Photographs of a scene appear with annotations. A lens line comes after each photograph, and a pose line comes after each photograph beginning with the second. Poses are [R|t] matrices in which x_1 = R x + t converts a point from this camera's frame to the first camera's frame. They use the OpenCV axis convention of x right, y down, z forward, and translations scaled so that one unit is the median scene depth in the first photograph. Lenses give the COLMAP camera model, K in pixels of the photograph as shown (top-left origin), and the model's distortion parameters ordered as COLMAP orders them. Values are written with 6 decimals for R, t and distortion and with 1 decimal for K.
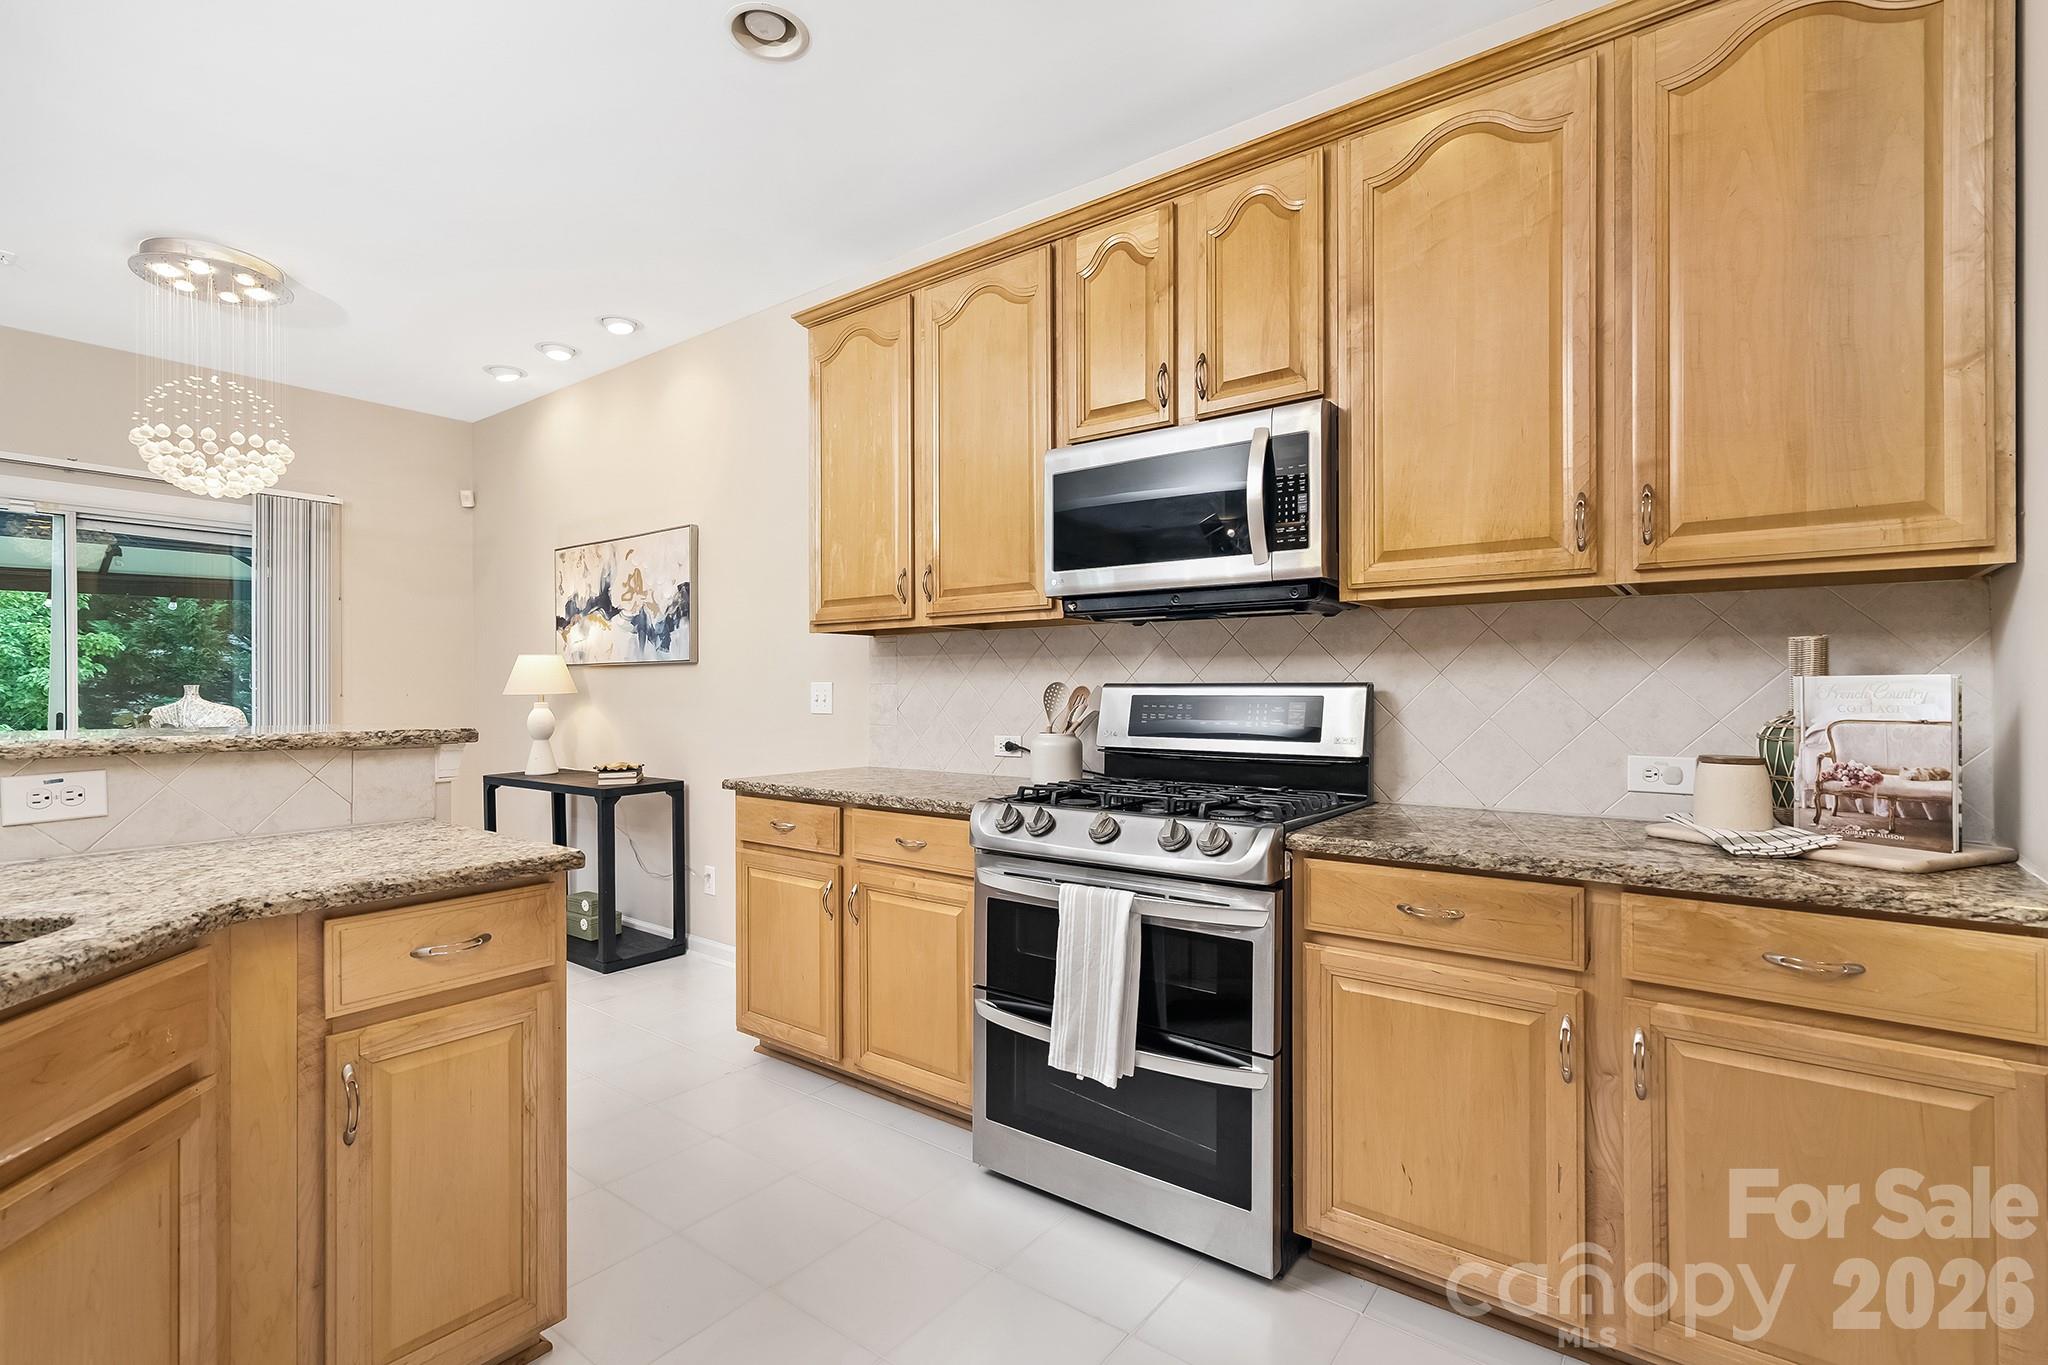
lens RADIAL K [[930.2, 0, 1033.8], [0, 930.2, 686.7], [0, 0, 1]] dist [0.000763, 0.000317]
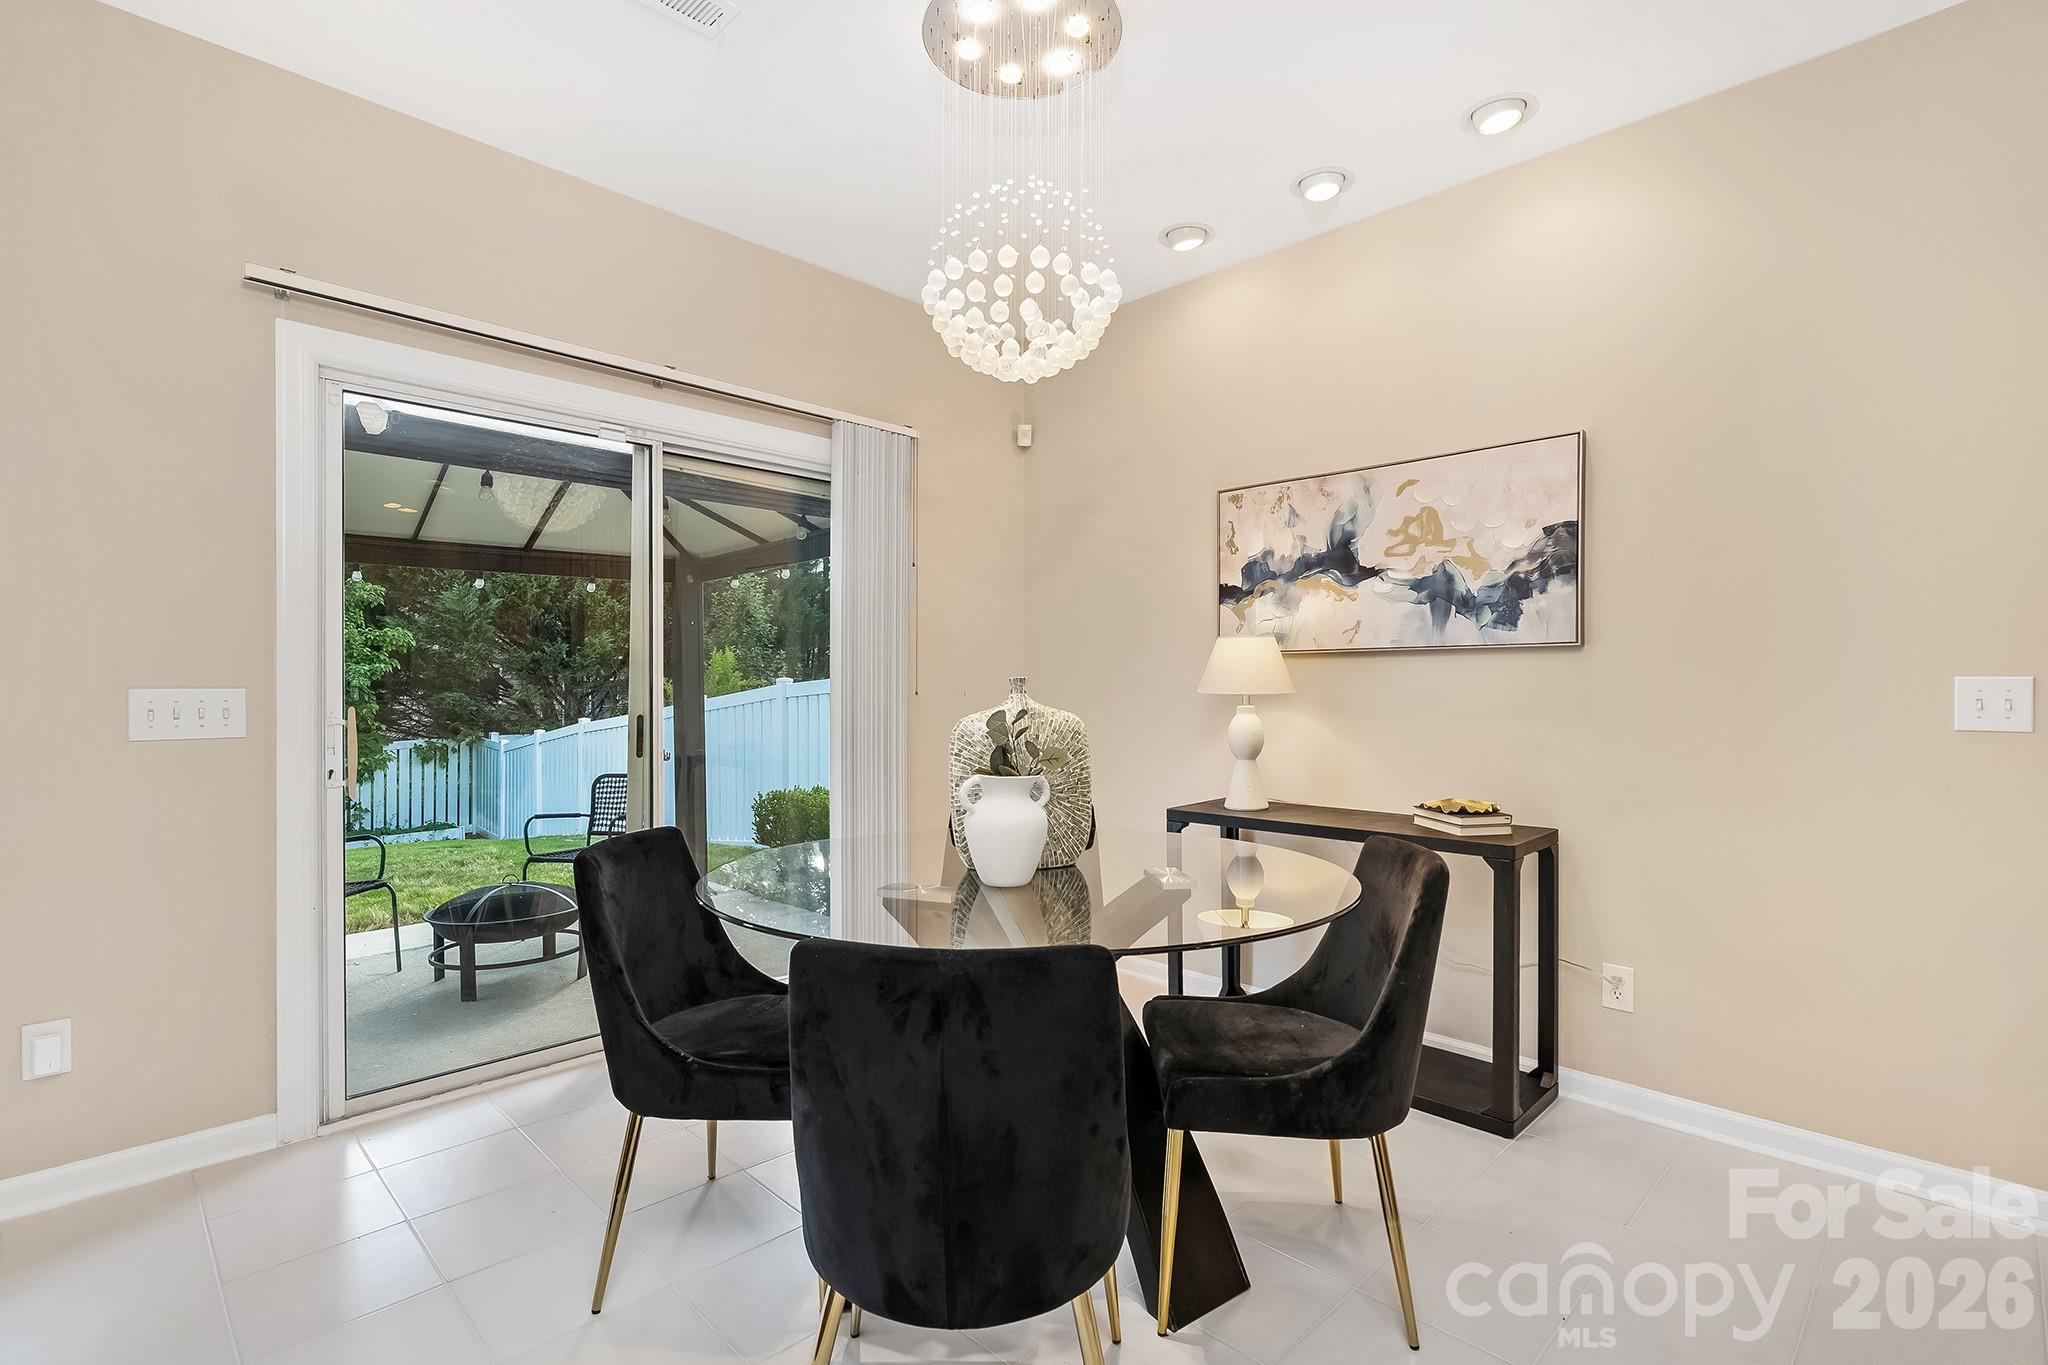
lens RADIAL K [[942.7, 0, 1030.6], [0, 942.7, 693.3], [0, 0, 1]] dist [-0.019153, -0.000058]
pose [[0.990641, 0.010874, -0.136062, -0.617790], [-0.010547, 0.999939, 0.003125, 0.007918], [0.136087, -0.001661, 0.990695, 0.293273]]
